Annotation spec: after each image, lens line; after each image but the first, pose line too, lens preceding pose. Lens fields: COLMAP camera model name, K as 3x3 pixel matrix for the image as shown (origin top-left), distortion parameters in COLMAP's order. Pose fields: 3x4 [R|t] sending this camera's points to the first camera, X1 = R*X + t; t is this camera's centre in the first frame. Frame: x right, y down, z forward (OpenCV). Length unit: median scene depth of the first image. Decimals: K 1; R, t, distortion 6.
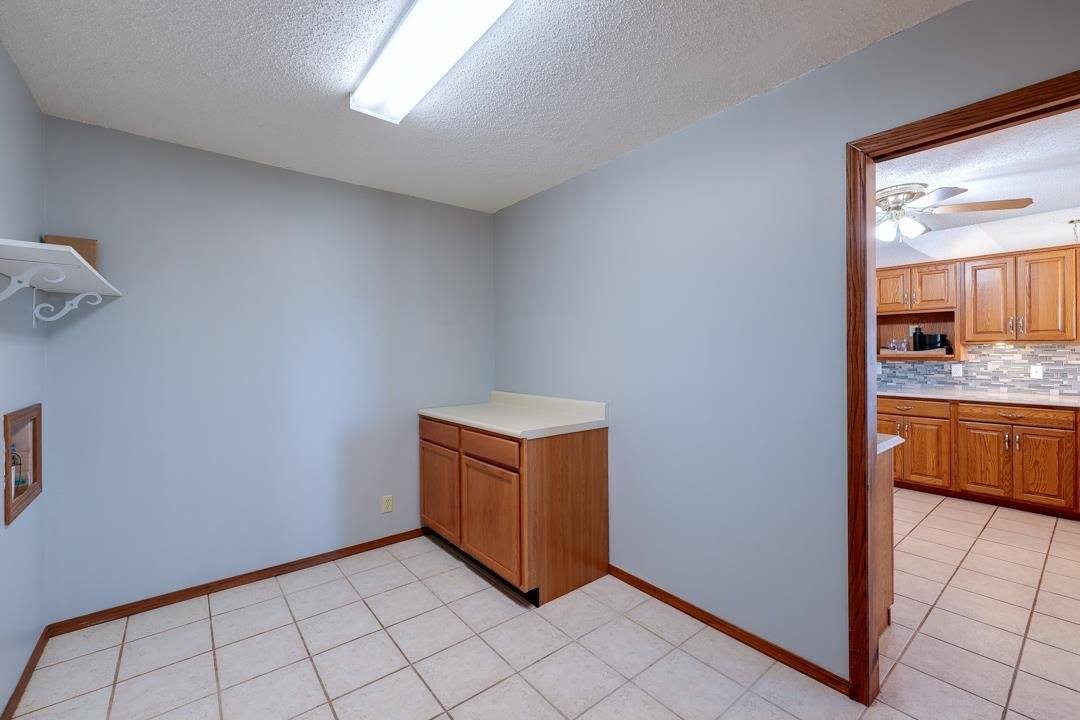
lens RADIAL K [[441.1, 0, 539.6], [0, 441.1, 357.9], [0, 0, 1]] dist [-0.001416, -0.000138]
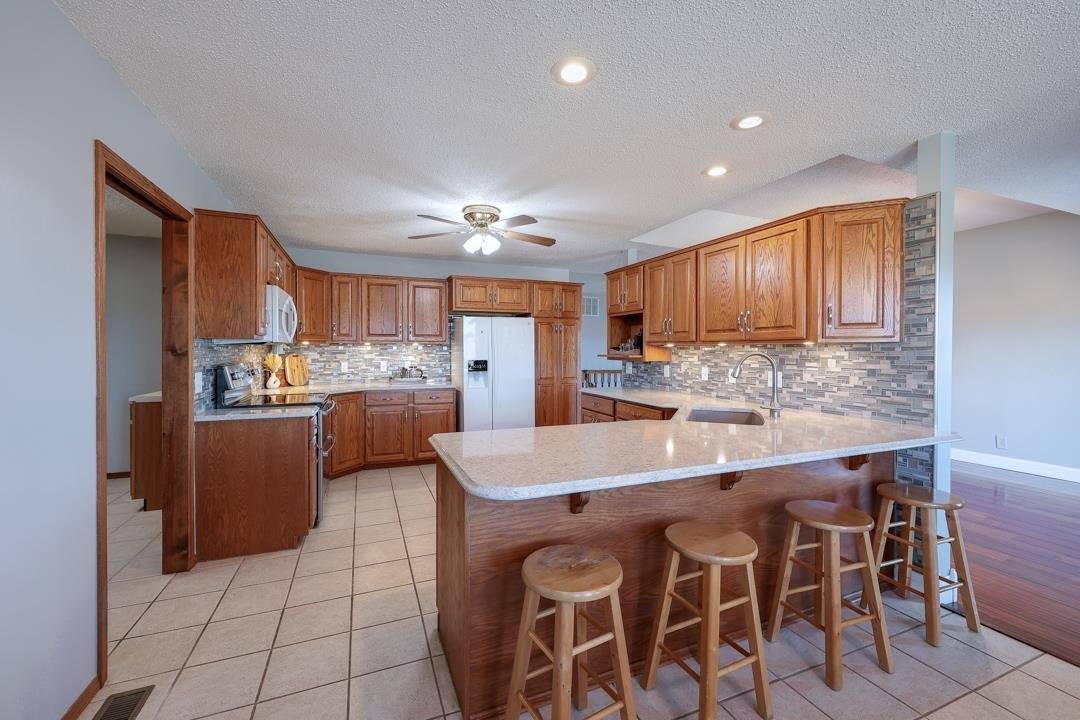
lens RADIAL K [[441.1, 0, 541.3], [0, 441.1, 354.9], [0, 0, 1]] dist [-0.001416, -0.000138]
pose [[0.957826, 0.003488, -0.287328, 1.062973], [-0.002464, 0.999989, 0.003928, -0.013048], [0.287339, -0.003054, 0.957824, -0.047326]]
